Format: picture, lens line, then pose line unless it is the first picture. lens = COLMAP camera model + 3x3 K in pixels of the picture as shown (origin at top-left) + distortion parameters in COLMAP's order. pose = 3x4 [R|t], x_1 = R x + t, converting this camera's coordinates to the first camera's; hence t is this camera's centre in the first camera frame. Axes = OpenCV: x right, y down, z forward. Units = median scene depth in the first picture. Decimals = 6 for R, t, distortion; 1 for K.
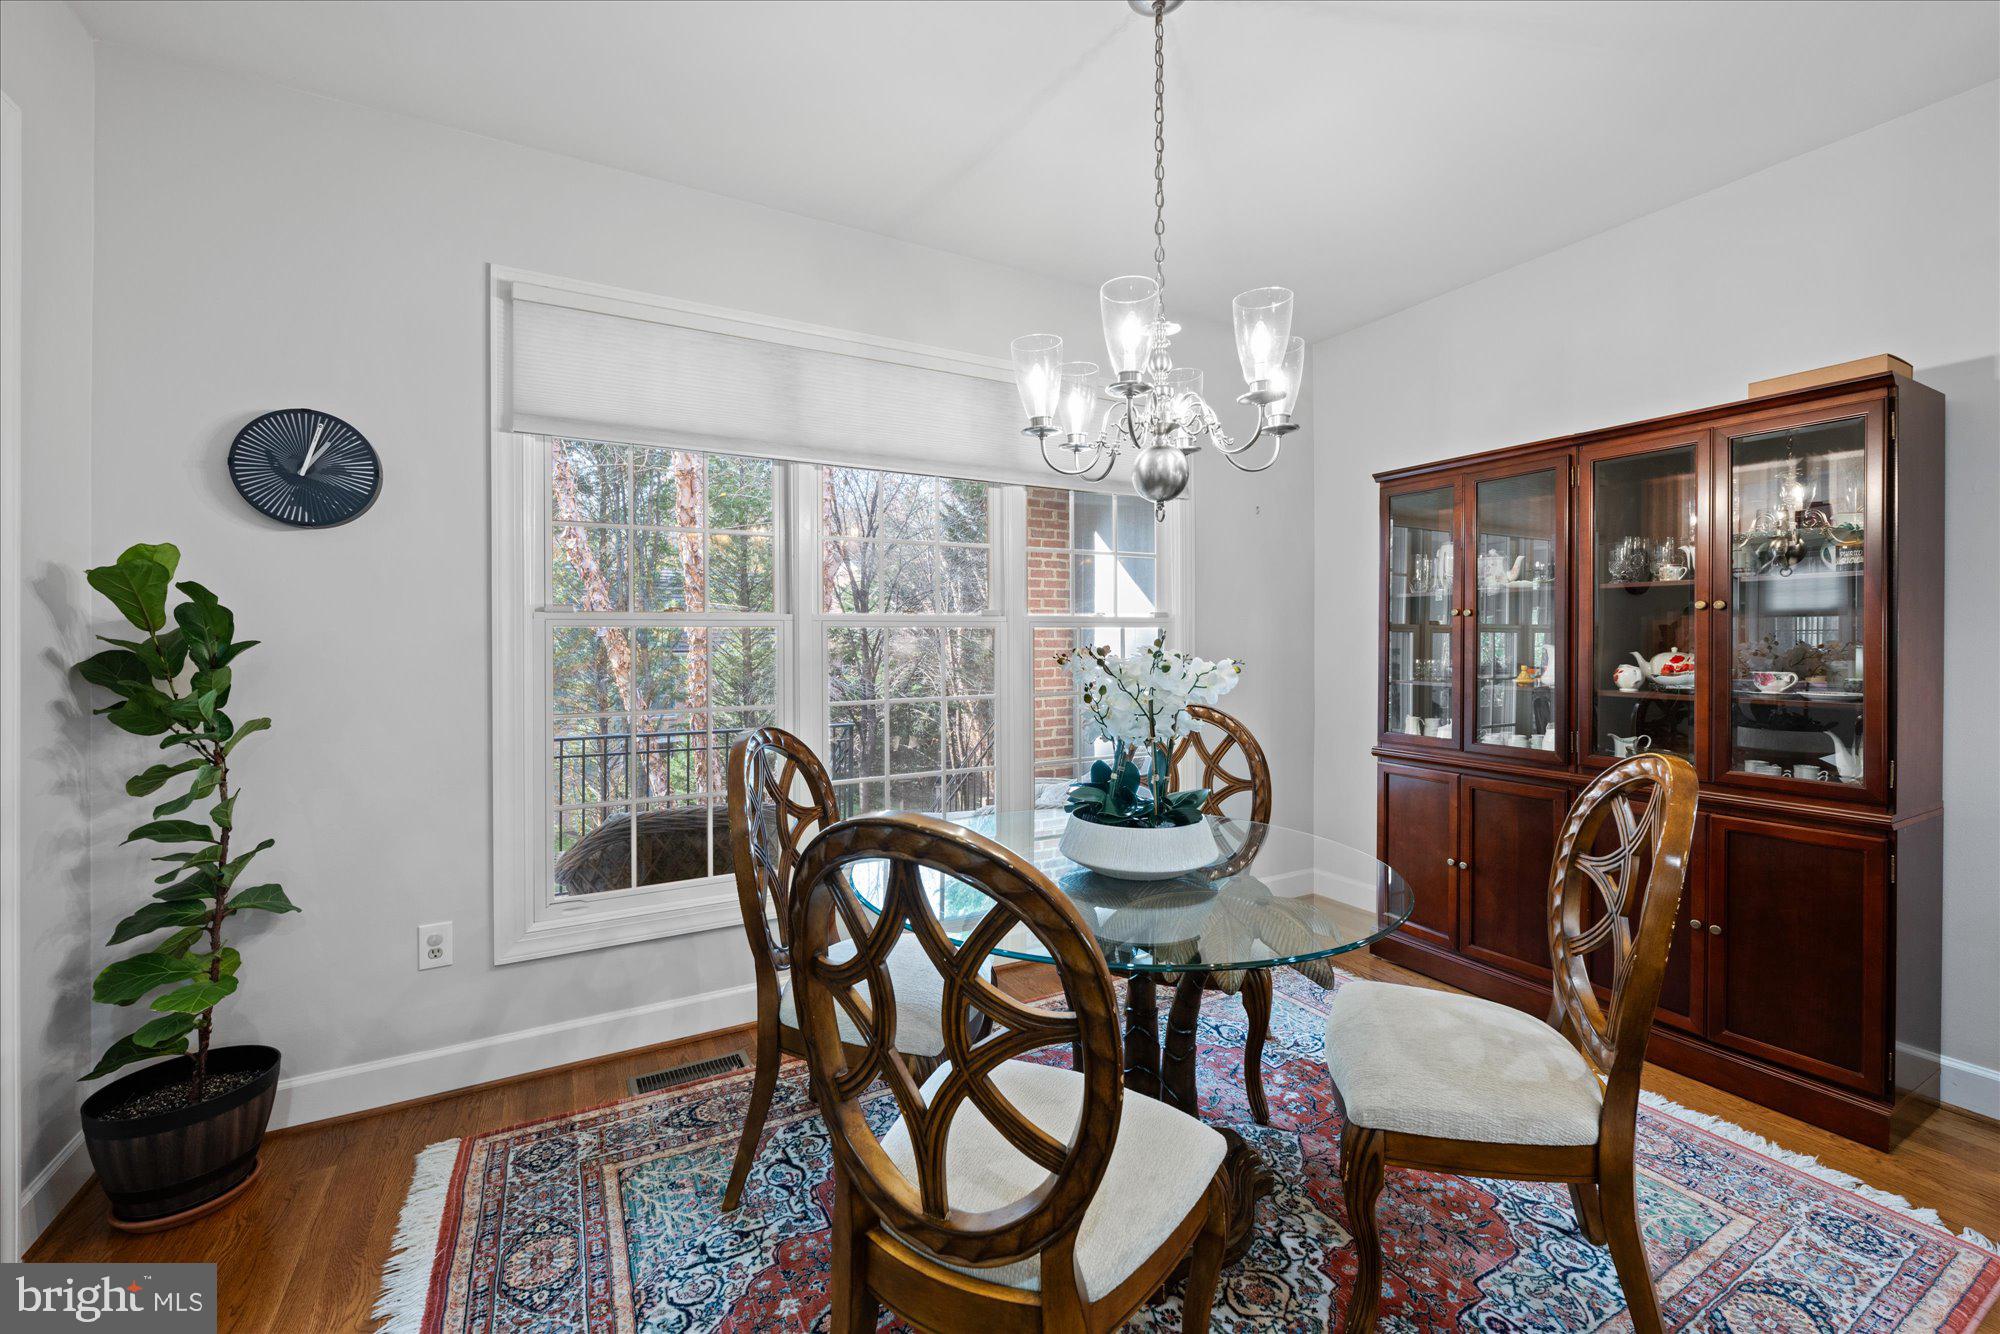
lens RADIAL K [[800.9, 0, 1012.2], [0, 800.9, 648.8], [0, 0, 1]] dist [-0.001709, -0.000266]
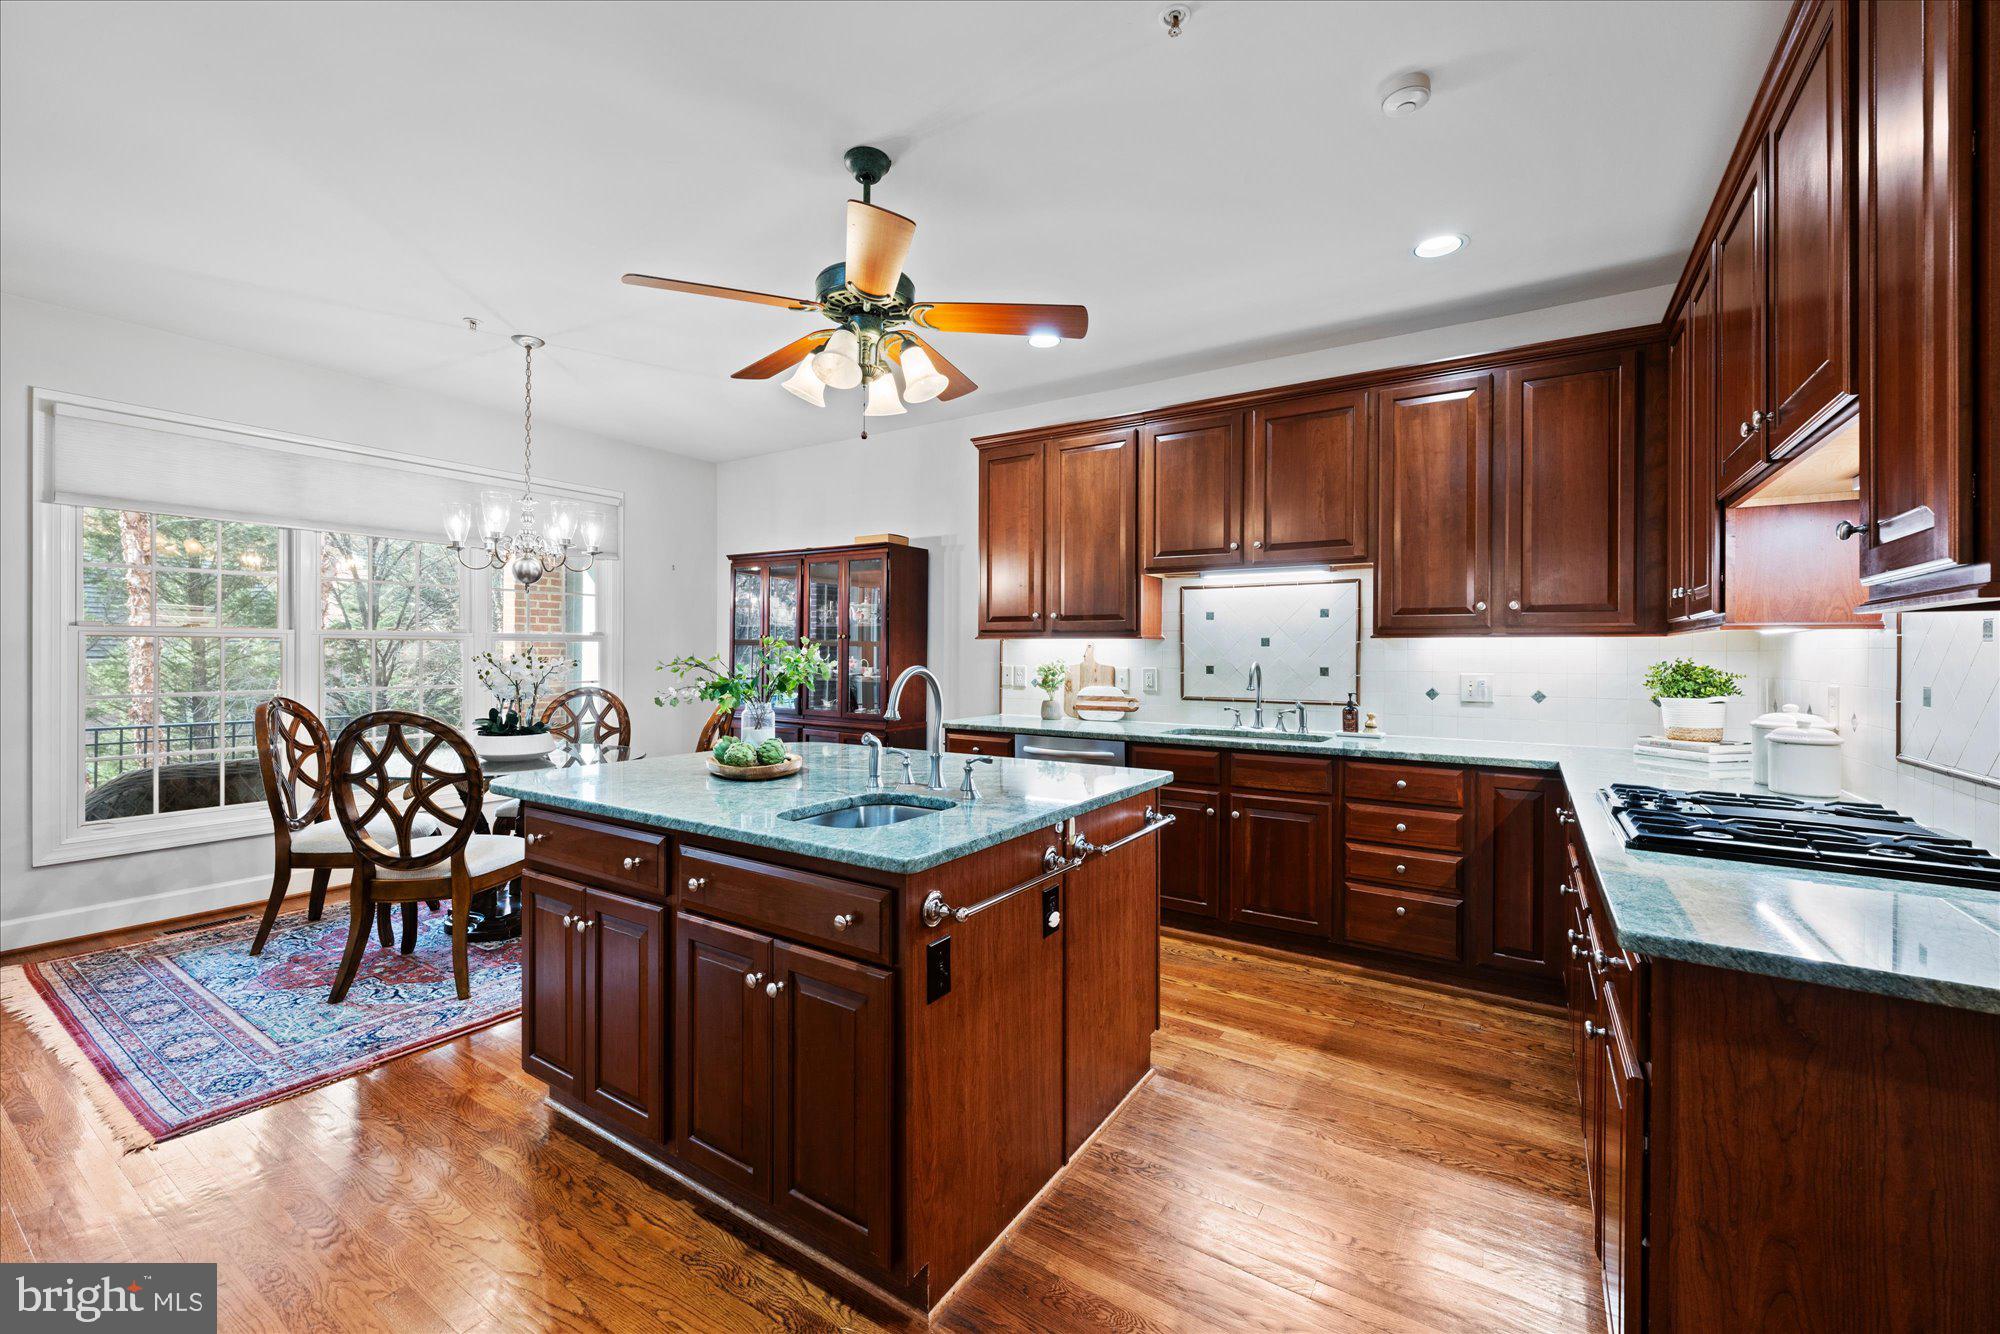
lens RADIAL K [[800.9, 0, 1003.6], [0, 800.9, 658.6], [0, 0, 1]] dist [-0.001709, -0.000266]
pose [[0.886894, 0.007113, 0.461919, 0.250611], [-0.006792, 0.999974, -0.002359, 0.006015], [-0.461923, -0.001045, 0.886919, -1.113836]]
